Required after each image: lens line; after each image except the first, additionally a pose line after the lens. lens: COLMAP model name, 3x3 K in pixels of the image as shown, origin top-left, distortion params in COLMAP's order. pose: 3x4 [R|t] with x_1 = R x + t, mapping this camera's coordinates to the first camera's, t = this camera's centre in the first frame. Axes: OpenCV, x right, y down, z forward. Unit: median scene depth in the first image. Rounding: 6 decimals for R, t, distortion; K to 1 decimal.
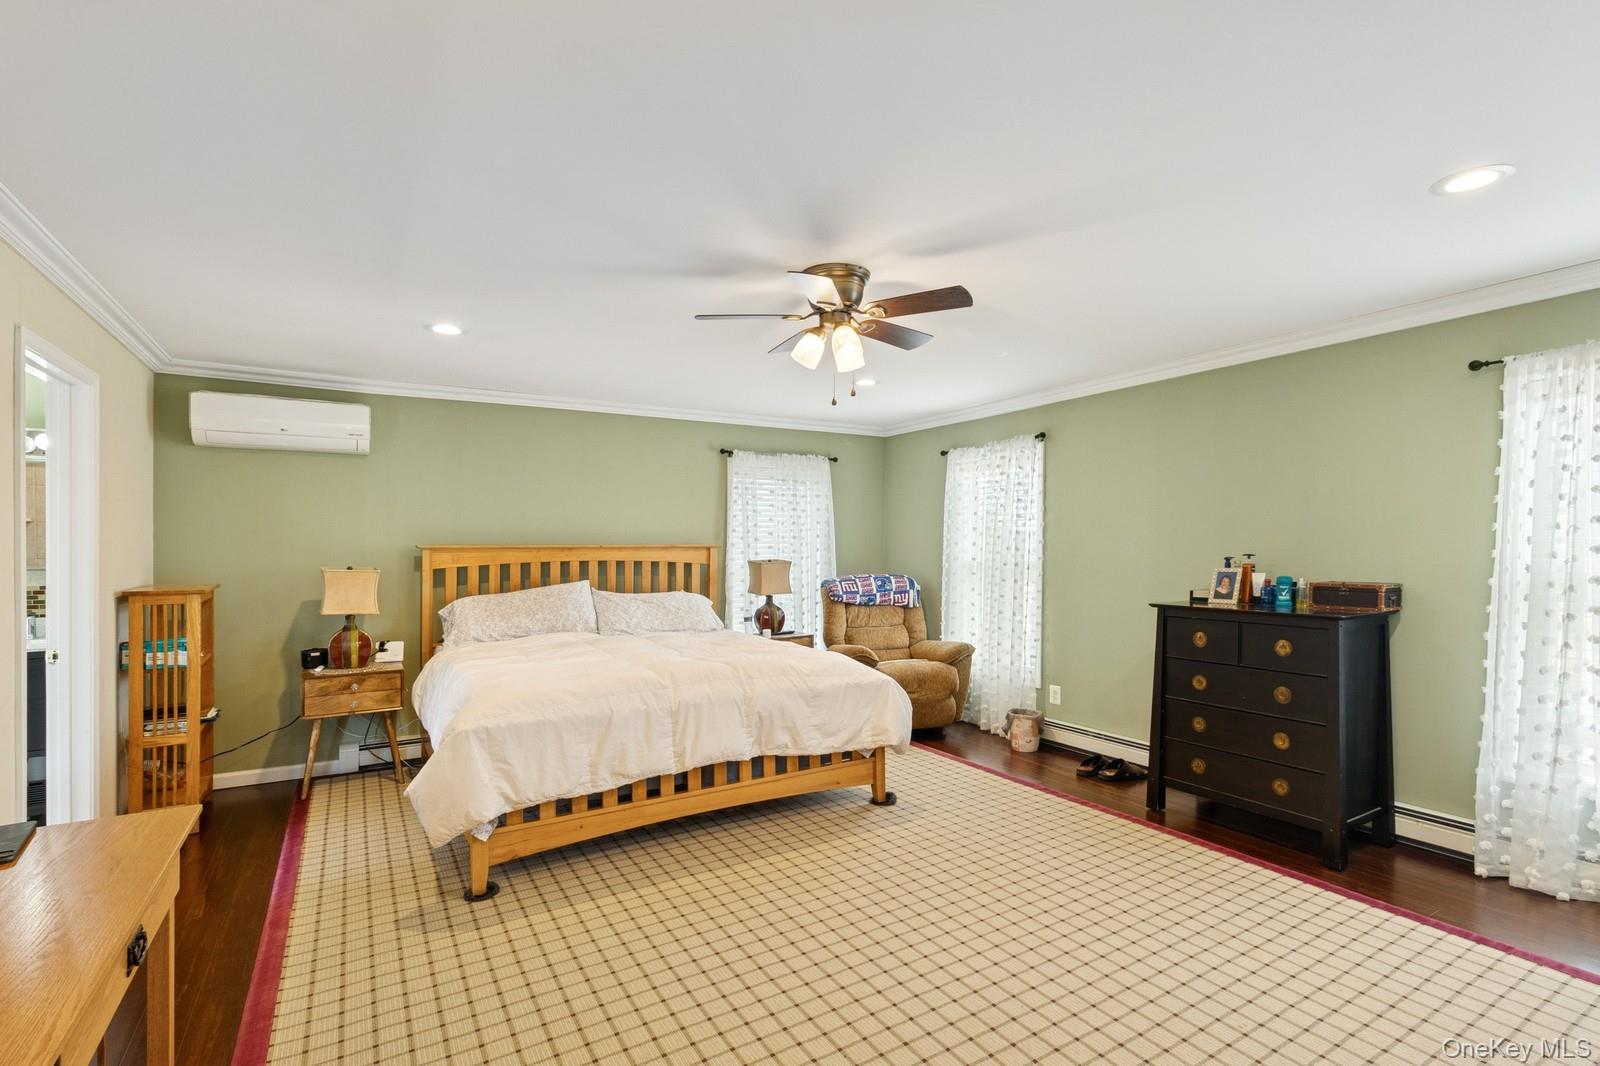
lens RADIAL K [[749.0, 0, 805.1], [0, 749.0, 569.1], [0, 0, 1]] dist [0.000944, 0.000023]
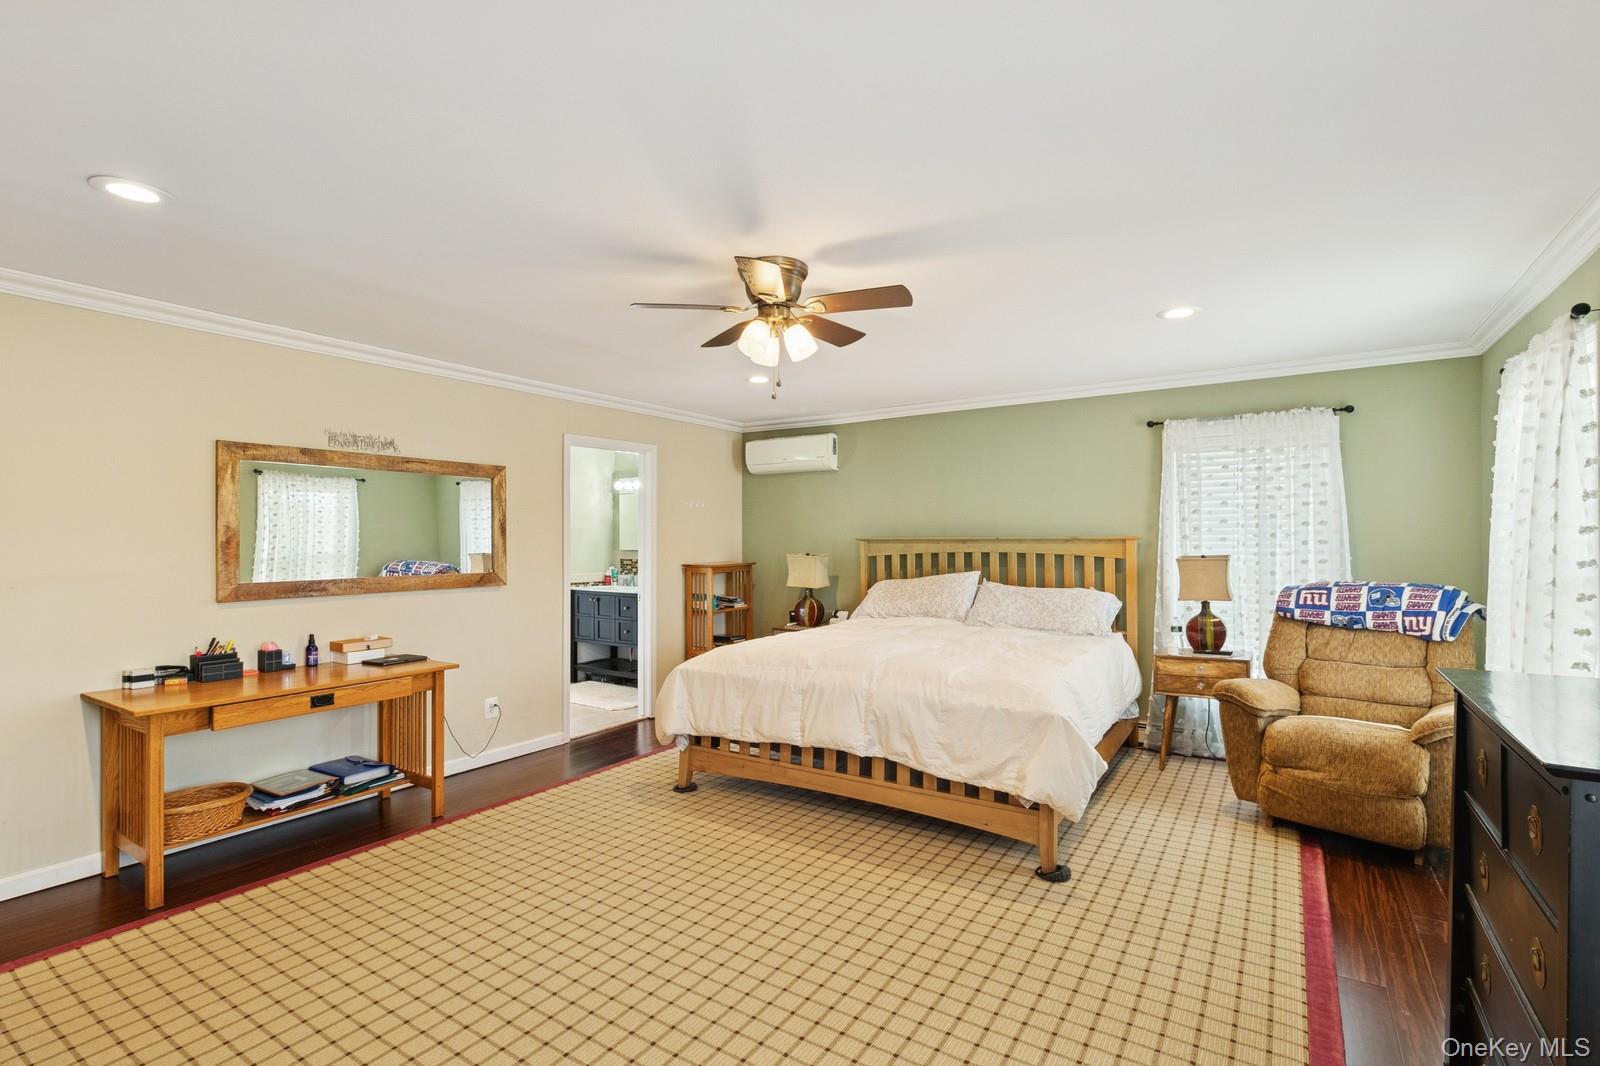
lens RADIAL K [[738.8, 0, 816.7], [0, 738.8, 536.1], [0, 0, 1]] dist [-0.000822, -0.000151]
pose [[0.440239, -0.000427, -0.897881, 0.500253], [-0.024164, 0.999632, -0.012323, -0.014334], [0.897555, 0.027122, 0.440067, 0.329835]]
